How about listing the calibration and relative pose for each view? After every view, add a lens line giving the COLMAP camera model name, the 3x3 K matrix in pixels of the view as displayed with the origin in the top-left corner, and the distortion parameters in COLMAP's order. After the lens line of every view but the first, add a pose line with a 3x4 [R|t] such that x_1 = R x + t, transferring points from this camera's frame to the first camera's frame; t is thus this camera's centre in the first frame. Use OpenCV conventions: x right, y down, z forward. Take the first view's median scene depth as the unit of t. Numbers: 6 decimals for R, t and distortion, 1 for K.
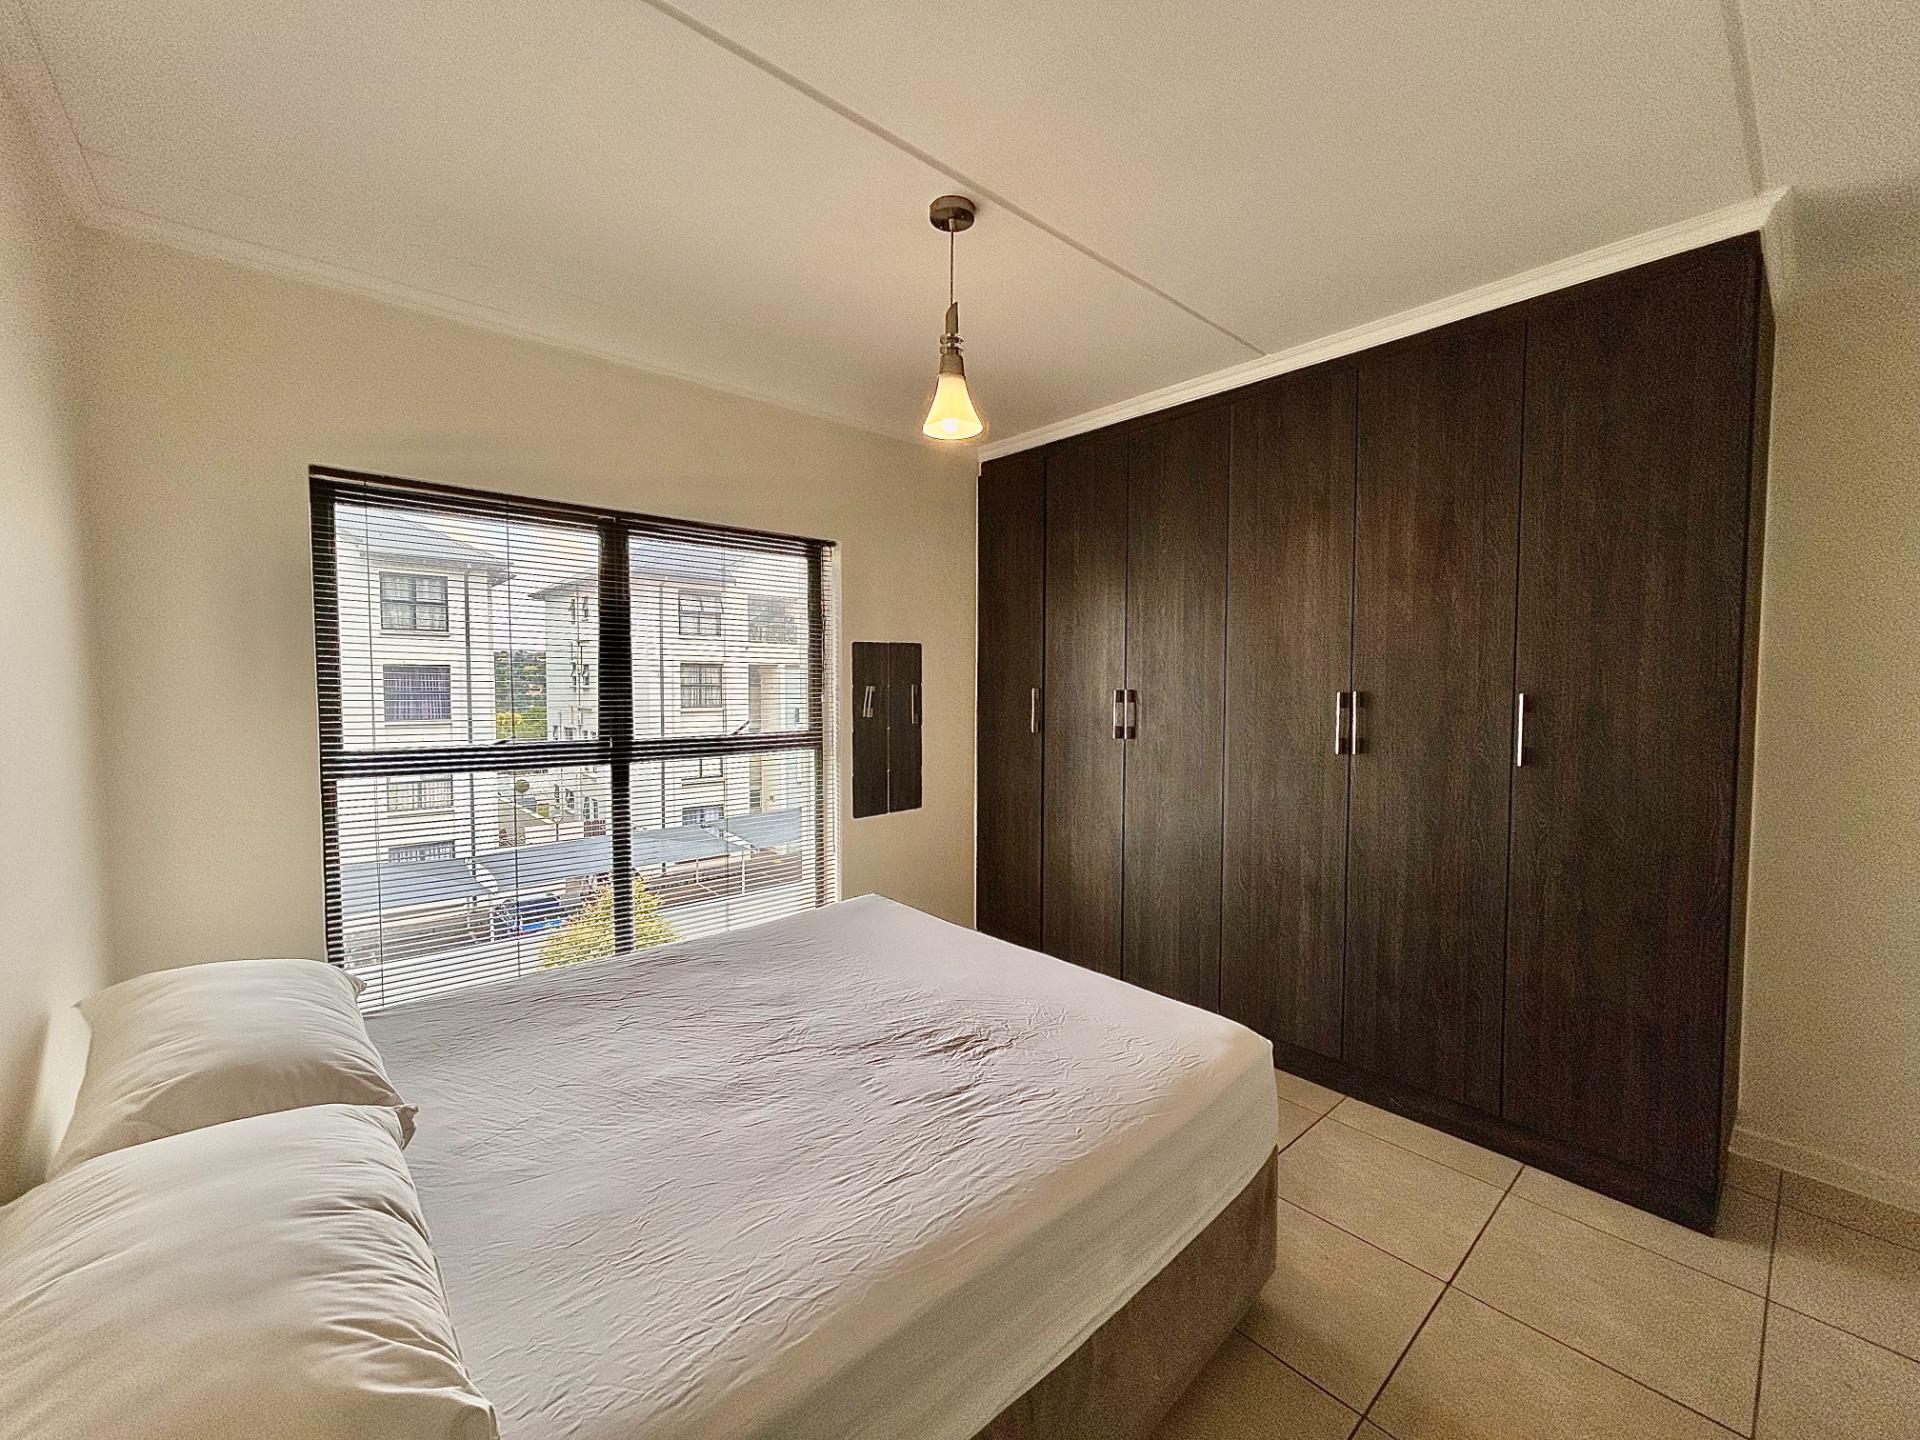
lens RADIAL K [[770.1, 0, 958.6], [0, 770.1, 713.8], [0, 0, 1]] dist [-0.001315, 0.000568]
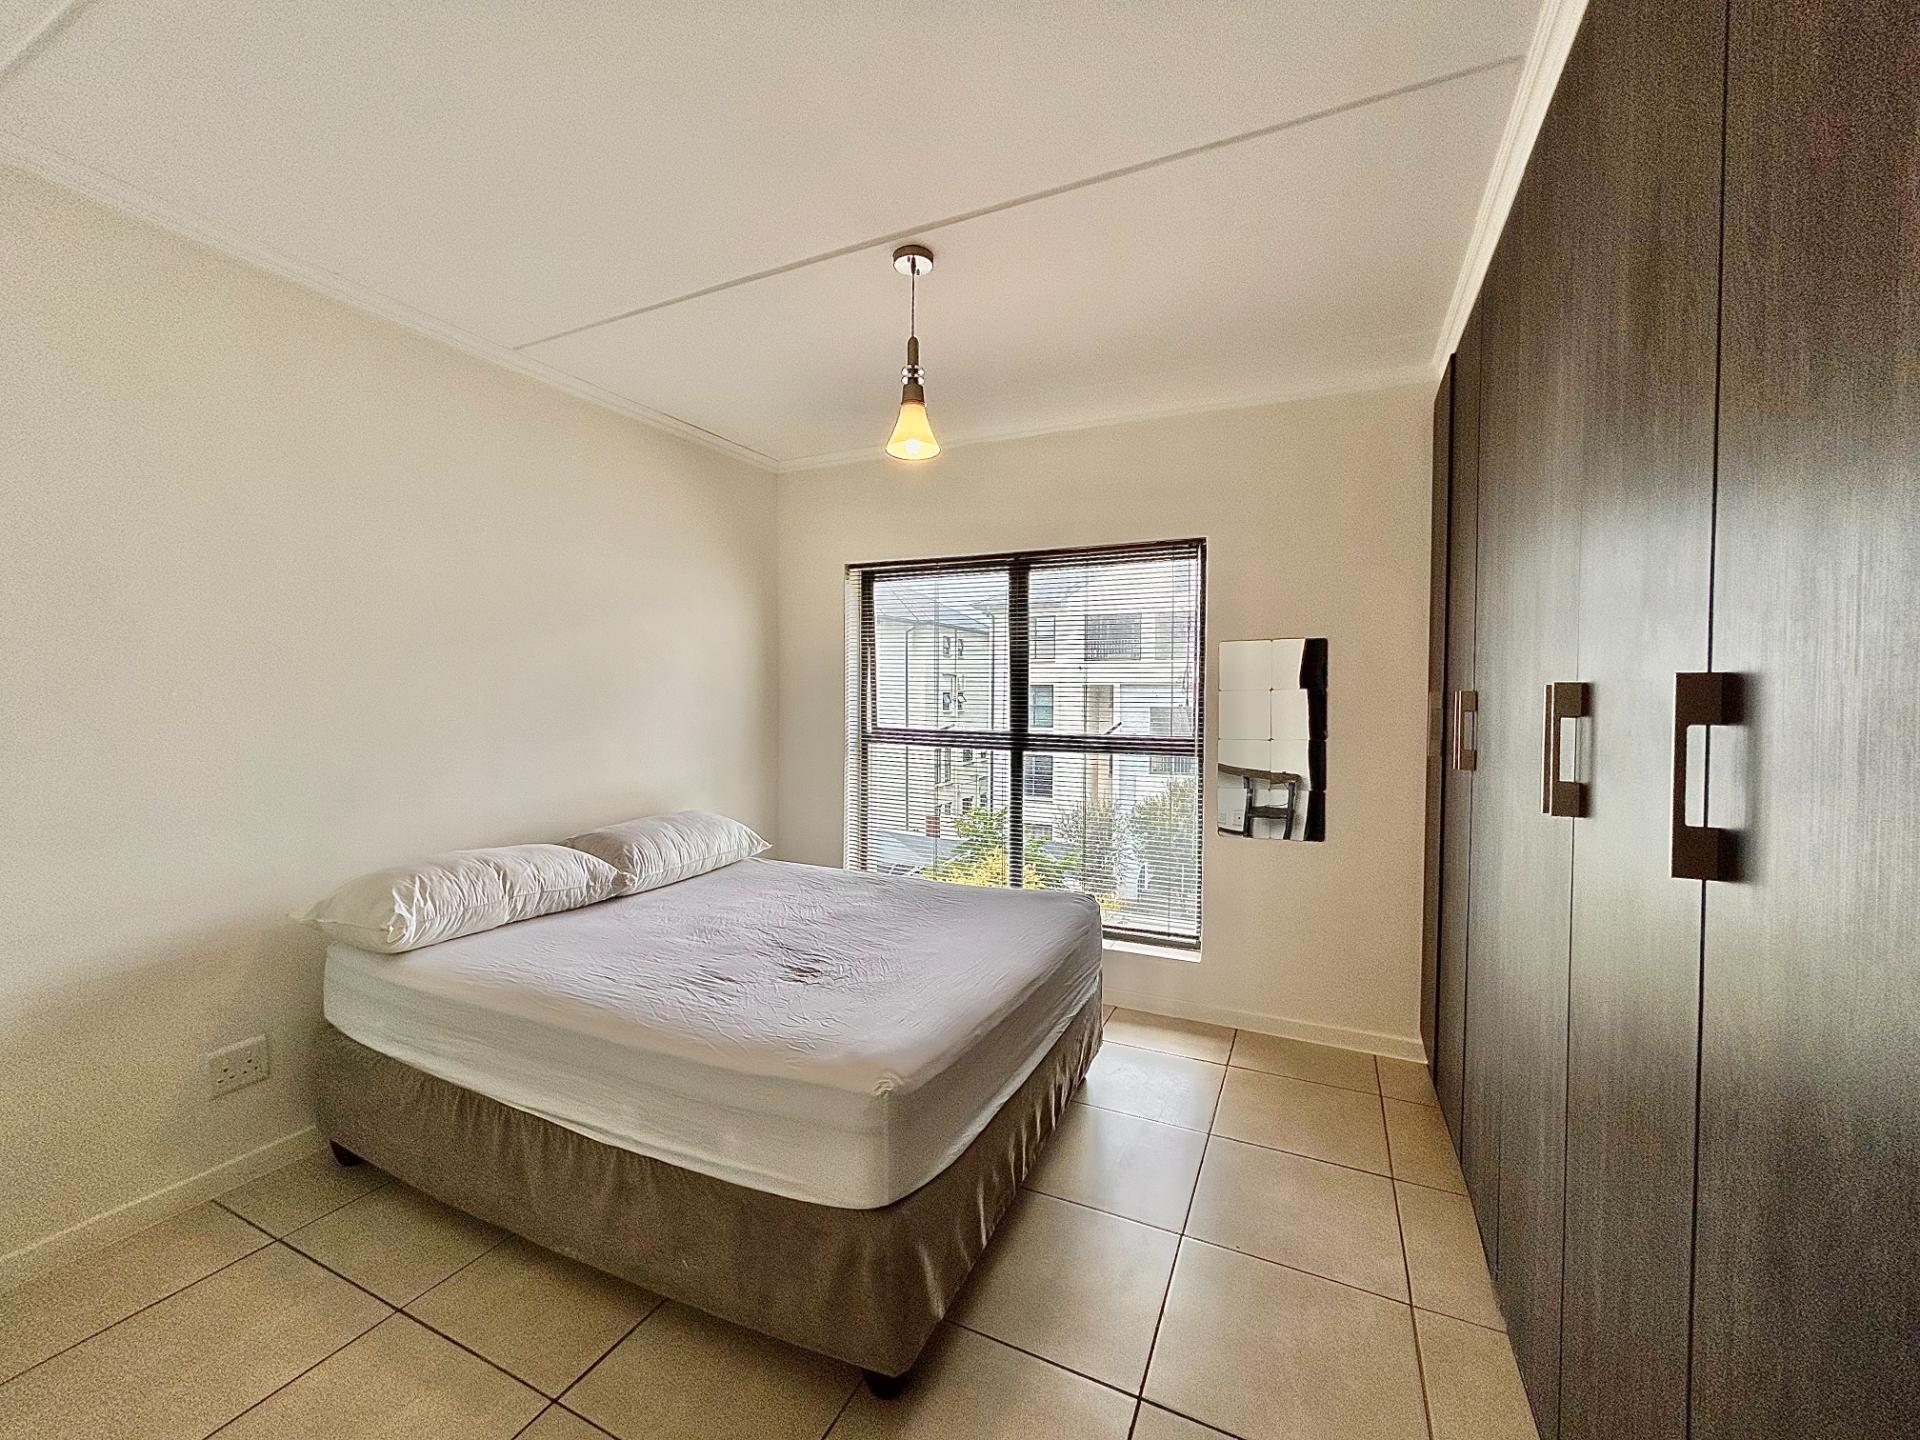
lens RADIAL K [[770.1, 0, 960.1], [0, 770.1, 710.4], [0, 0, 1]] dist [-0.001315, 0.000568]
pose [[0.399437, 0.020422, -0.916533, 0.808651], [-0.047690, 0.998861, 0.001472, 0.000363], [0.915519, 0.043122, 0.399956, 0.477920]]
